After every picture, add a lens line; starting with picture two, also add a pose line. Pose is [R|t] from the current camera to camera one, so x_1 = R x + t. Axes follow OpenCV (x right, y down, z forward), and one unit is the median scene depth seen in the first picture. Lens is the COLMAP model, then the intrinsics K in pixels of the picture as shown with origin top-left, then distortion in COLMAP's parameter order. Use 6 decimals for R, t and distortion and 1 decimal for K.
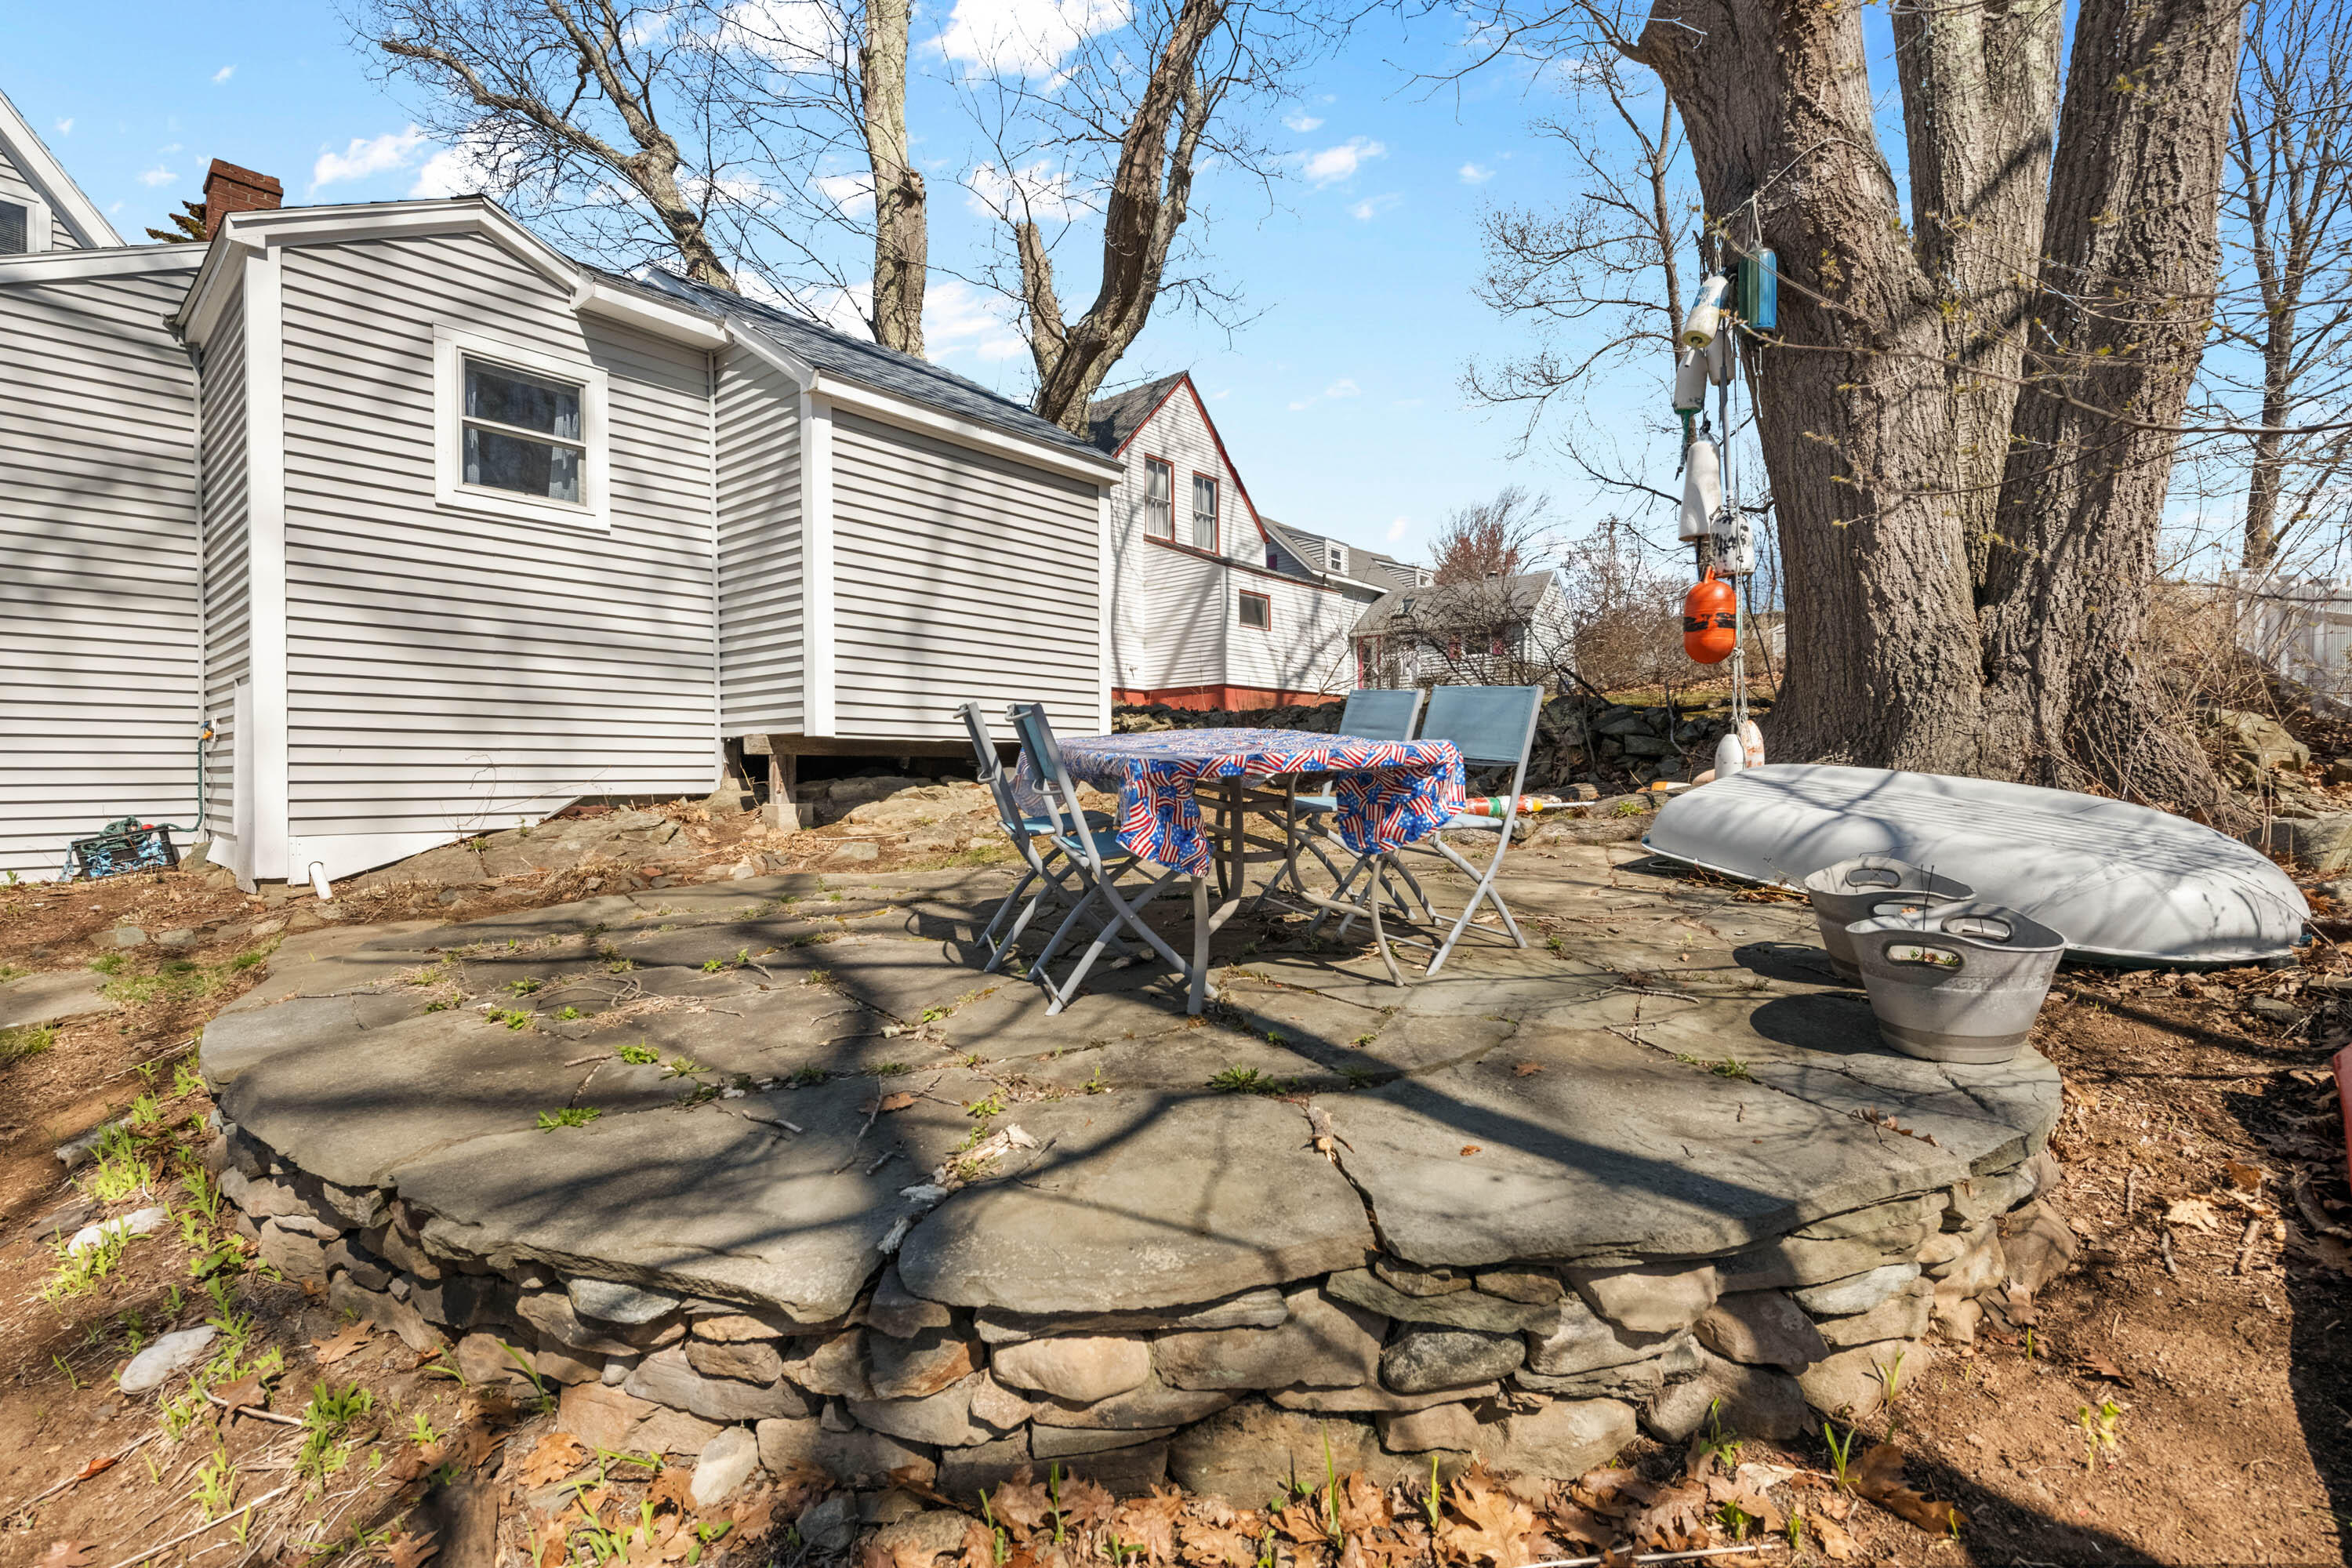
lens RADIAL K [[1030.6, 0, 1180.2], [0, 1030.6, 786.1], [0, 0, 1]] dist [-0.000667, -0.002927]
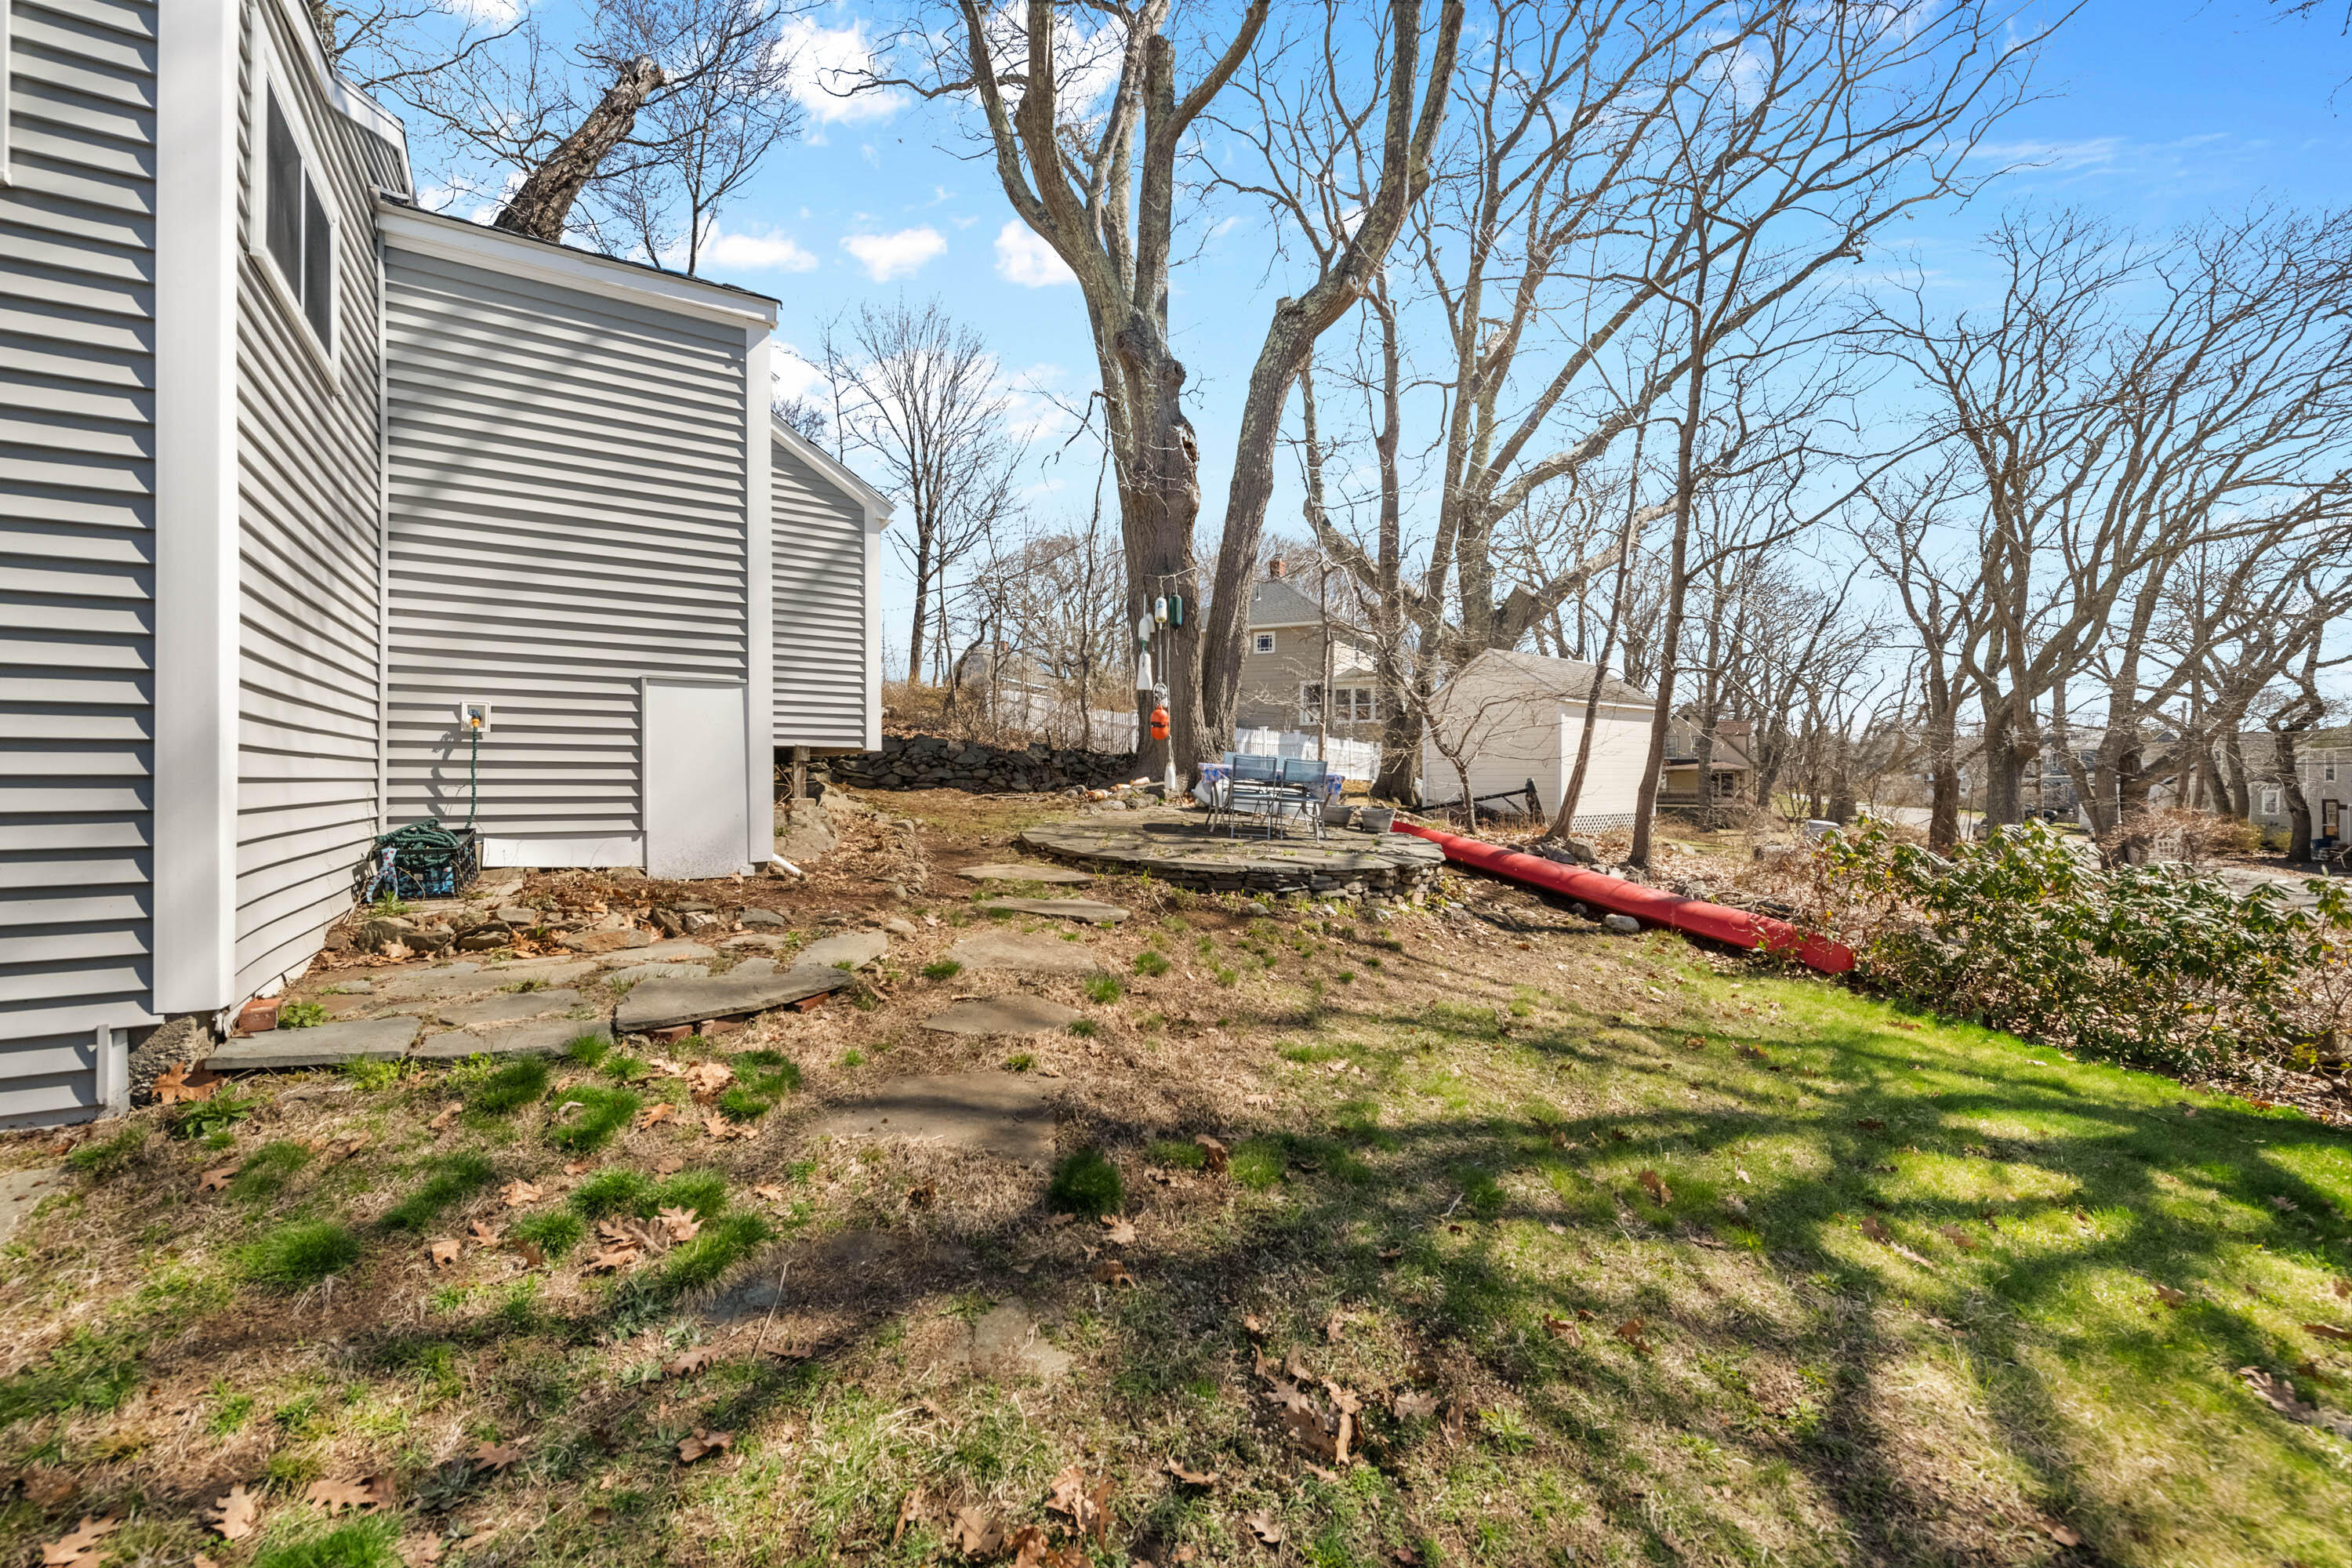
lens RADIAL K [[932.3, 0, 1169.8], [0, 932.3, 799.5], [0, 0, 1]] dist [-0.001576, -0.003047]
pose [[0.297182, -0.012451, 0.954740, -1.556318], [0.007972, 0.999912, 0.010558, 0.009916], [-0.954788, 0.004474, 0.297255, 0.212995]]
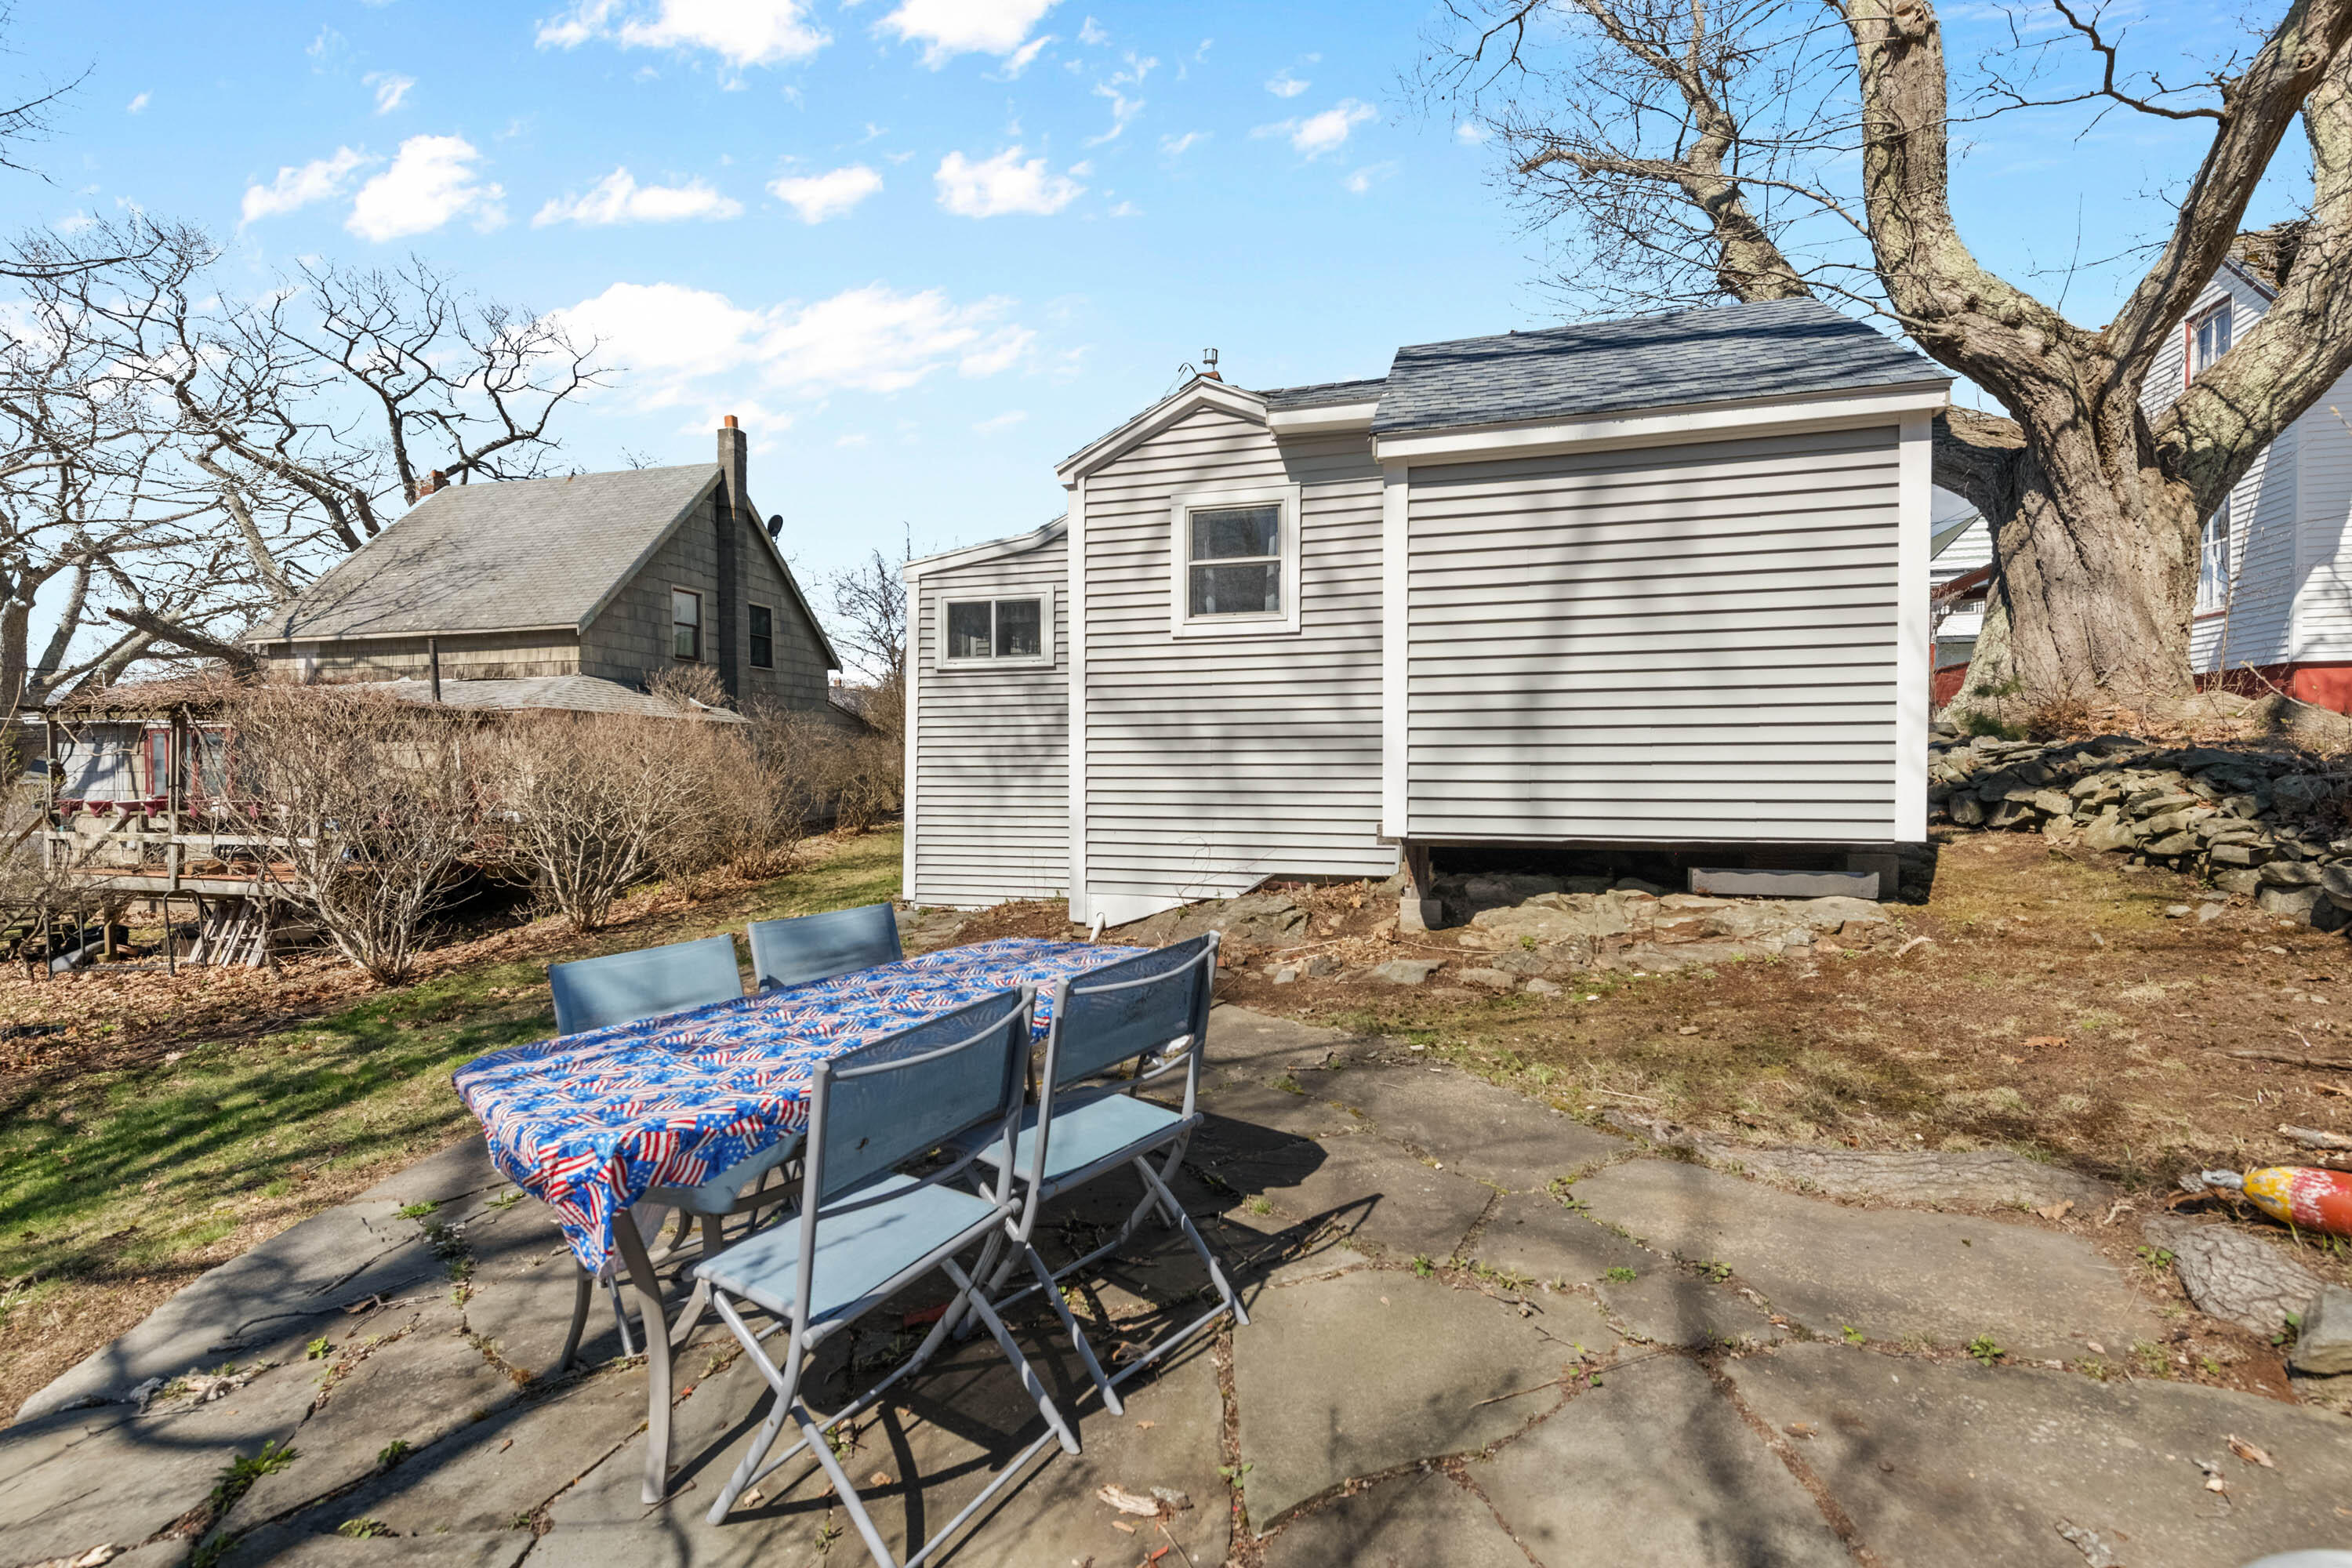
lens RADIAL K [[1015.4, 0, 1175.9], [0, 1015.4, 788.6], [0, 0, 1]] dist [-0.001318, -0.000794]
pose [[0.405423, 0.024696, -0.913795, 0.404834], [-0.008660, 0.999694, 0.023176, -0.113709], [0.914088, -0.001483, 0.405513, 0.479244]]
